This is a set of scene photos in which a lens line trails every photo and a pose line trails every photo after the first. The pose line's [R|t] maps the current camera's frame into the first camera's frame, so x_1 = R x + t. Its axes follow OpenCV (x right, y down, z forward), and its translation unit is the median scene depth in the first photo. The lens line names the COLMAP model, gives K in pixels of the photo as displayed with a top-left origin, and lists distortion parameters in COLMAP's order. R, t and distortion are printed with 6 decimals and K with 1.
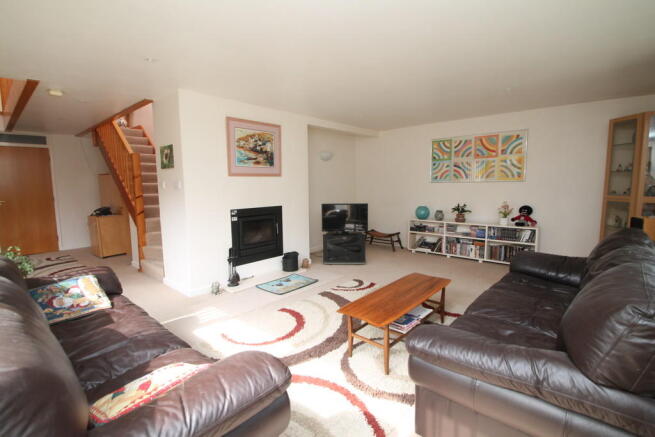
lens RADIAL K [[306.3, 0, 330.2], [0, 306.3, 219.3], [0, 0, 1]] dist [-0.016573, -0.001562]
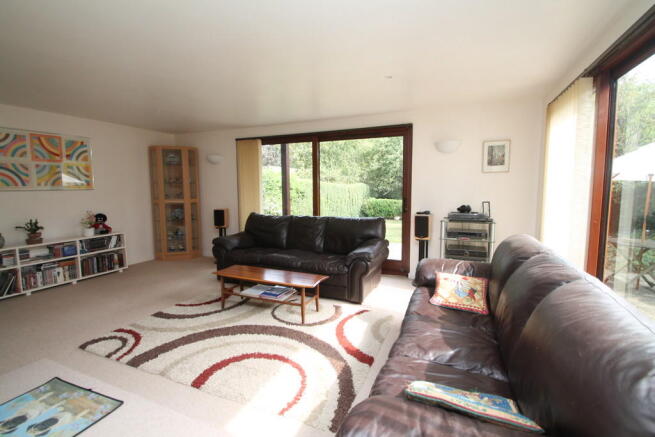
lens RADIAL K [[306.3, 0, 330.3], [0, 306.3, 215.1], [0, 0, 1]] dist [-0.016573, -0.001562]
pose [[-0.309808, -0.074333, 0.947889, -0.524857], [0.119771, 0.985947, 0.116464, -0.062246], [-0.943225, 0.149611, -0.296551, 0.549859]]
